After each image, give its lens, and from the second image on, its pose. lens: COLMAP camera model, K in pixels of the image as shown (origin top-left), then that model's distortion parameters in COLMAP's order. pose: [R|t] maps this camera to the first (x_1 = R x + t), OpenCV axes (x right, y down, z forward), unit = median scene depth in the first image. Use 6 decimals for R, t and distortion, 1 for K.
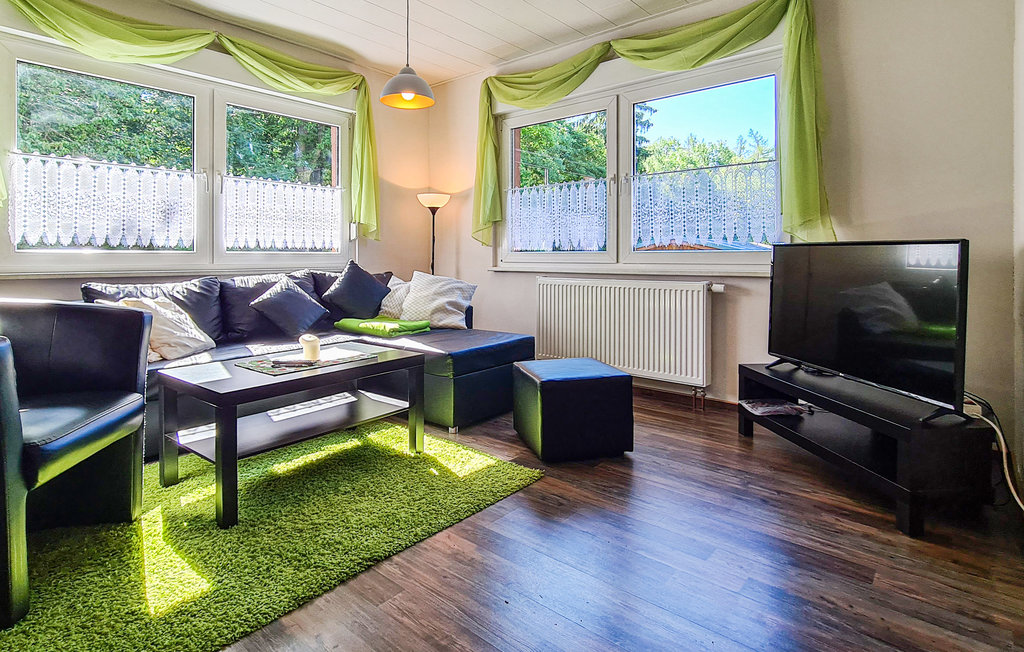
lens RADIAL K [[507.6, 0, 539.8], [0, 507.6, 267.7], [0, 0, 1]] dist [0.005805, -0.003032]
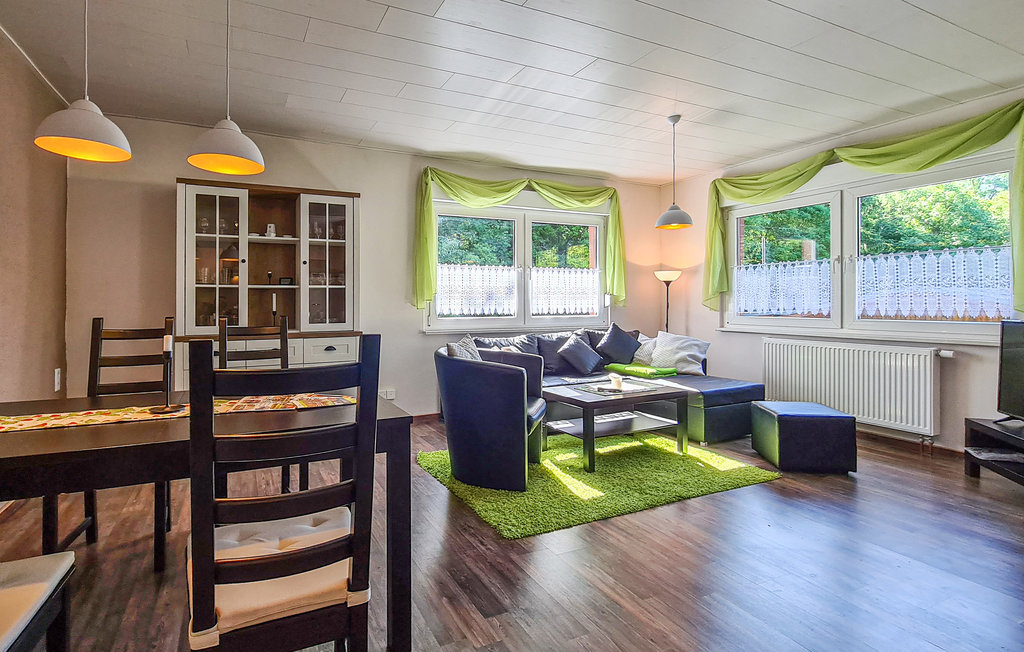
lens RADIAL K [[507.6, 0, 462.3], [0, 507.6, 308.2], [0, 0, 1]] dist [0.005805, -0.003032]
pose [[0.883665, -0.002736, -0.468111, -0.087921], [0.002040, 0.999996, -0.001994, -0.063223], [0.468114, 0.000807, 0.883667, -0.553746]]
